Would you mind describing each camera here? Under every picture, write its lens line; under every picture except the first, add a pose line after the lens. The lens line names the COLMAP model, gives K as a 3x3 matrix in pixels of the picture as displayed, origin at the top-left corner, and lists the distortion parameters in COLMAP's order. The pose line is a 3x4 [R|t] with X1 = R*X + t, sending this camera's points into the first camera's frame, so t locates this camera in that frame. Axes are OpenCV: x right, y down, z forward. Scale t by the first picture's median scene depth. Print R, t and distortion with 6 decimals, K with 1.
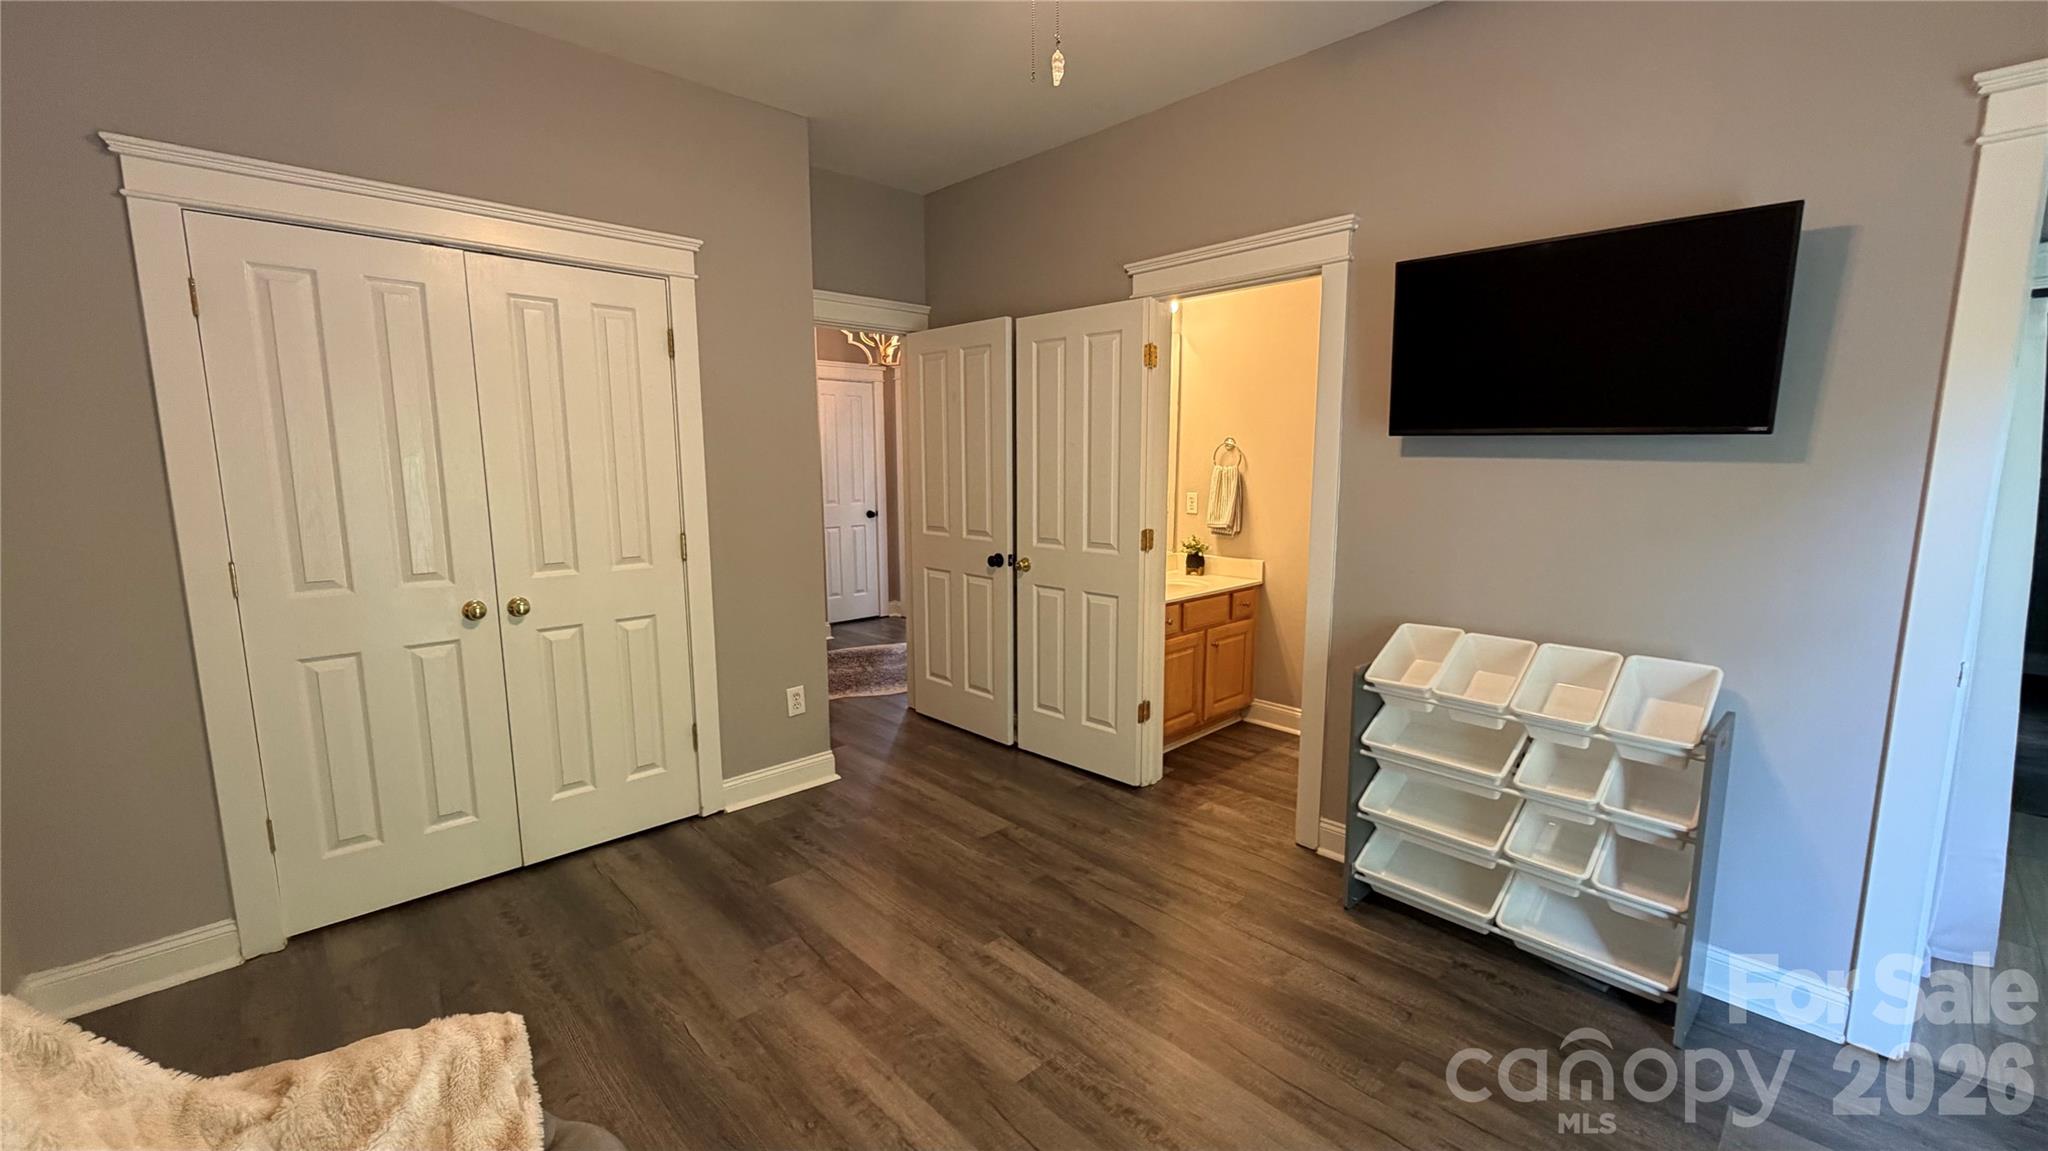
lens RADIAL K [[815.3, 0, 1028.2], [0, 815.3, 573.2], [0, 0, 1]] dist [-0.000604, -0.000693]
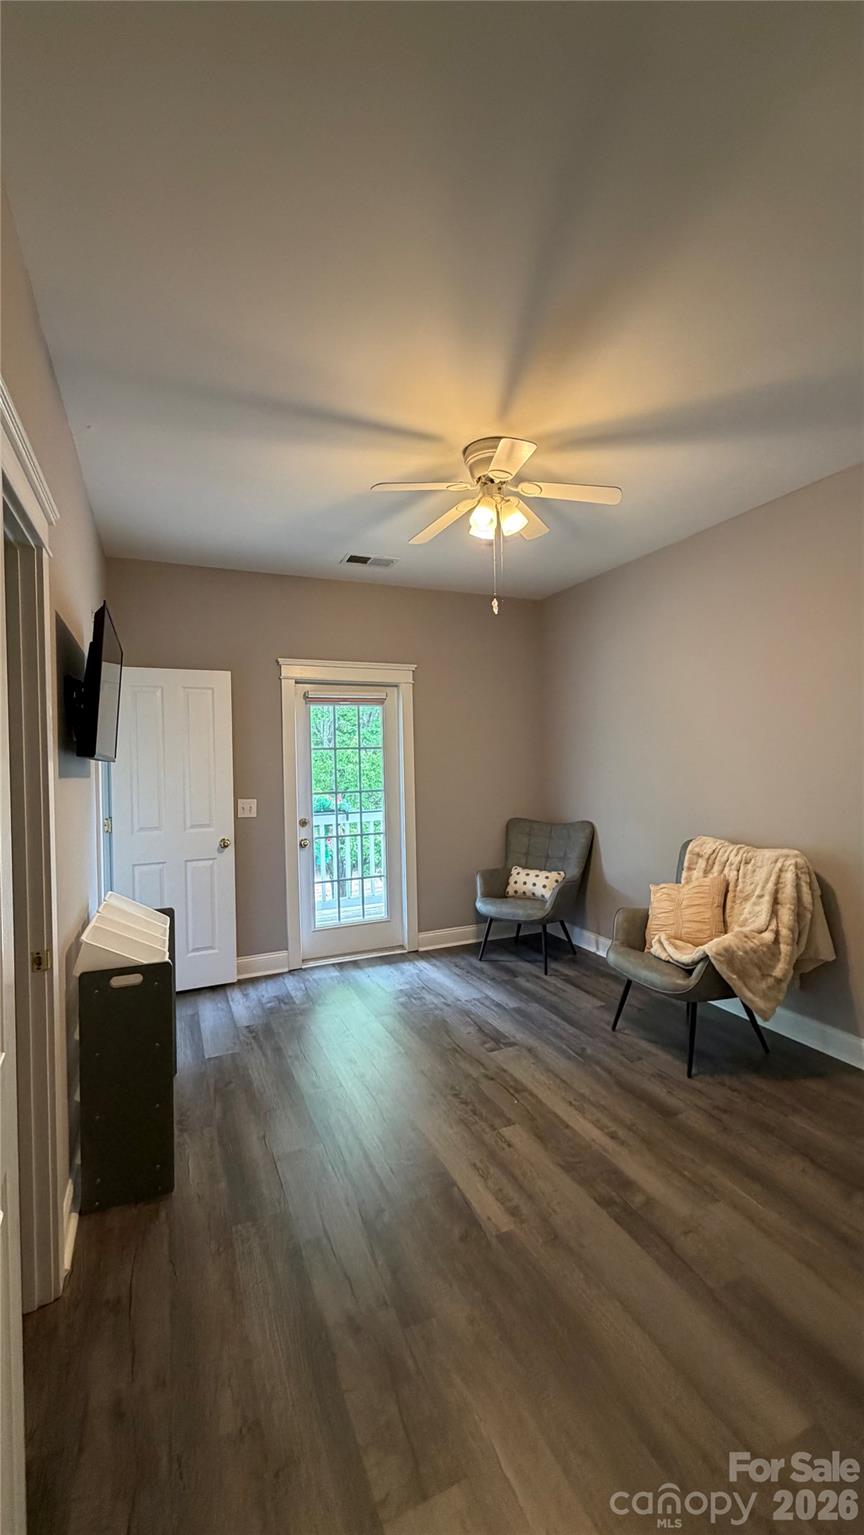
lens RADIAL K [[611.0, 0, 430.6], [0, 611.0, 765.6], [0, 0, 1]] dist [-0.000604, -0.000693]
pose [[-0.938577, 0.015508, 0.344722, -0.256900], [0.066748, 0.988282, 0.137275, -0.272811], [-0.338554, 0.151852, -0.928613, 1.830227]]
